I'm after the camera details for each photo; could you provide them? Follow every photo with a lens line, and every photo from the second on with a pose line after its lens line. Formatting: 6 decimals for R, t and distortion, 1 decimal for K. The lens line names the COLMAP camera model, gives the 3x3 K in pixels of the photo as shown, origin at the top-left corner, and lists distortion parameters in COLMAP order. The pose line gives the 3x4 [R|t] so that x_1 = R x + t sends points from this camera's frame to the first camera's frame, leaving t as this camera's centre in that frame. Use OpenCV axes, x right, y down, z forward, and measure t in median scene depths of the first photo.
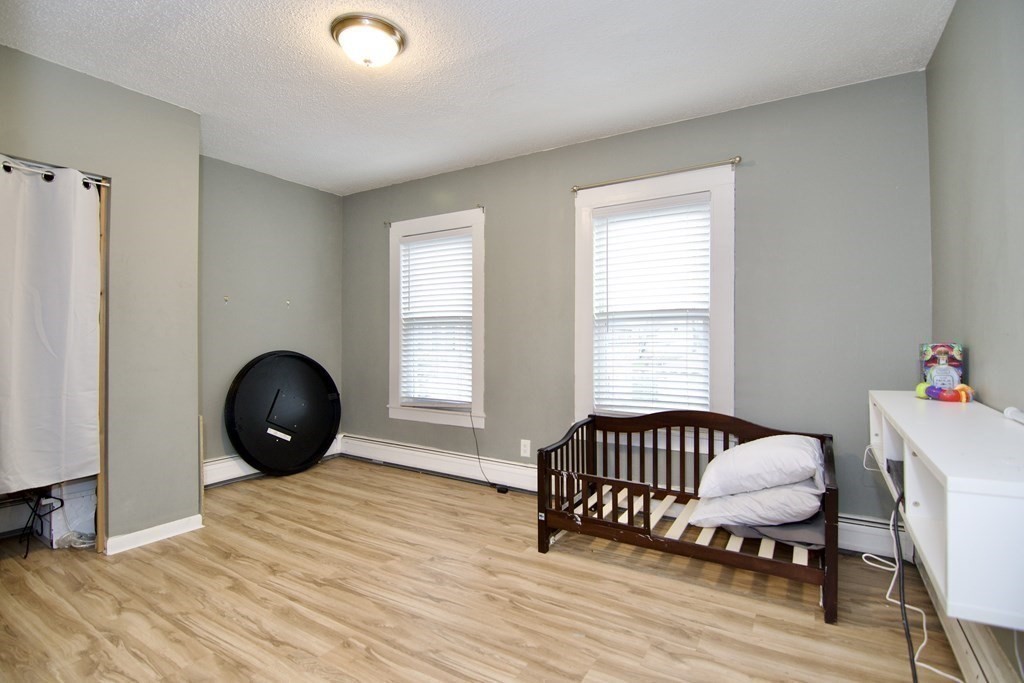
lens RADIAL K [[491.7, 0, 512.5], [0, 491.7, 338.1], [0, 0, 1]] dist [-0.001893, -0.011904]
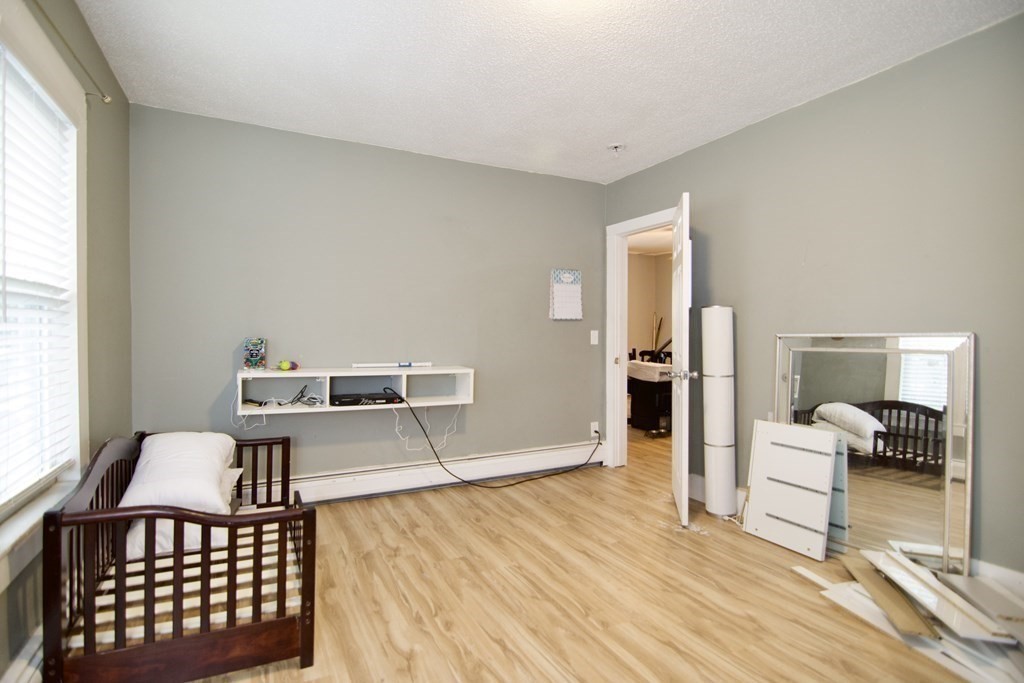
lens RADIAL K [[506.3, 0, 509.0], [0, 506.3, 336.4], [0, 0, 1]] dist [0.001664, -0.014890]
pose [[-0.848727, -0.007379, 0.528780, -0.586385], [-0.004270, 0.999966, 0.007100, -0.007441], [-0.528814, 0.003768, -0.848730, 1.619897]]
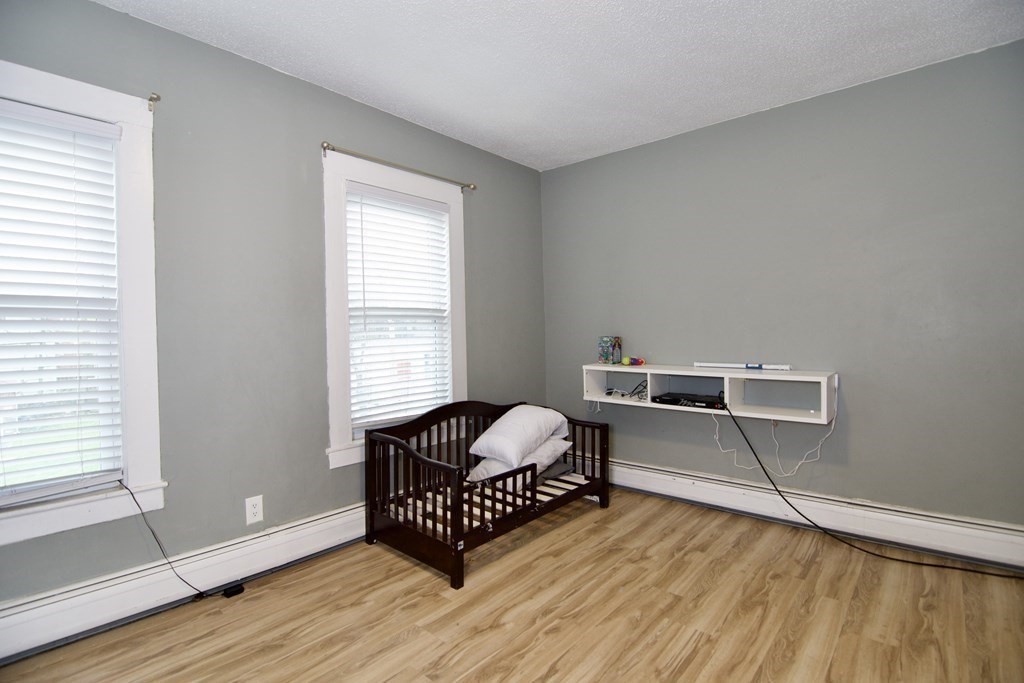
lens RADIAL K [[491.7, 0, 512.5], [0, 491.7, 338.1], [0, 0, 1]] dist [-0.001893, -0.011904]
pose [[0.171882, -0.010036, 0.985066, -0.859655], [0.017288, 0.999825, 0.007169, -0.001425], [-0.984966, 0.015798, 0.172026, 0.856287]]
